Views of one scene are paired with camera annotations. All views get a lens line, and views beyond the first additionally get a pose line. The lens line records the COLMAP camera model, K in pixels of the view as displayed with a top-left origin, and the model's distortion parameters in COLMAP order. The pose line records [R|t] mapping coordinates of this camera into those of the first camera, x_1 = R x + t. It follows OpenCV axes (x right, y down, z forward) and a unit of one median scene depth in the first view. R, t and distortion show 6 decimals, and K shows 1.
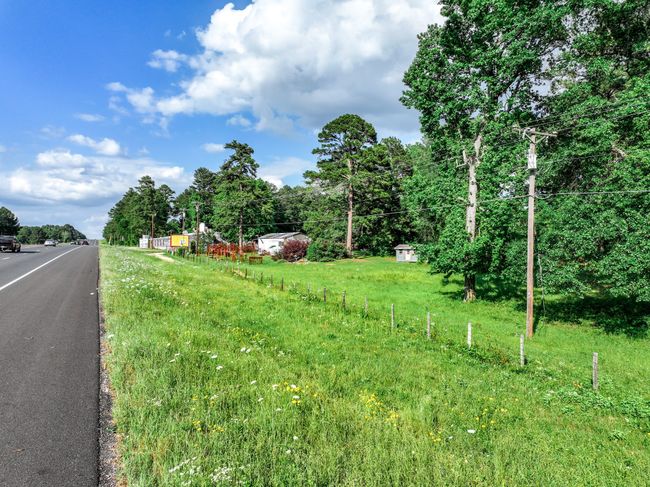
lens RADIAL K [[462.0, 0, 325.9], [0, 462.0, 248.1], [0, 0, 1]] dist [0.024626, 0.000677]
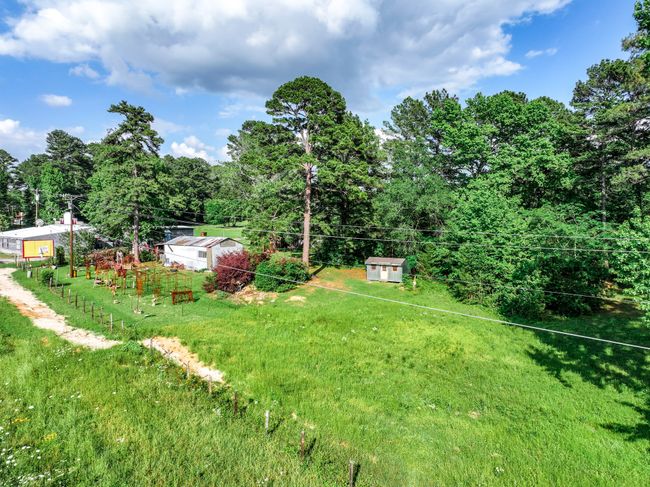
lens RADIAL K [[462.0, 0, 318.9], [0, 462.0, 248.5], [0, 0, 1]] dist [0.024626, 0.000677]
pose [[0.963258, -0.016876, 0.268045, -0.107719], [-0.001839, 0.997586, 0.069417, -0.063993], [-0.268570, -0.067360, 0.960902, 0.249814]]
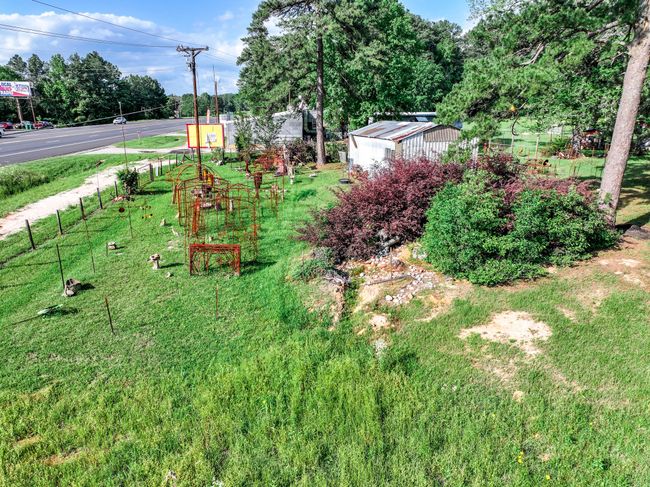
lens RADIAL K [[462.0, 0, 327.0], [0, 462.0, 233.3], [0, 0, 1]] dist [0.024626, 0.000677]
pose [[0.914928, 0.095458, -0.392166, 0.007776], [0.007795, 0.967270, 0.253630, -0.040562], [0.403542, -0.235110, 0.884238, 0.600664]]
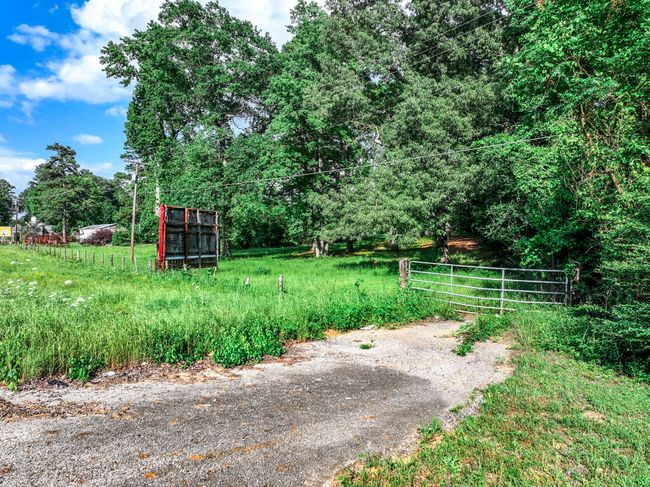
lens RADIAL K [[462.0, 0, 327.9], [0, 462.0, 243.6], [0, 0, 1]] dist [0.024626, 0.000677]
pose [[0.972705, -0.005634, 0.231977, 0.185425], [0.007326, 0.999952, -0.006430, 0.027357], [-0.231930, 0.007954, 0.972700, -0.270214]]
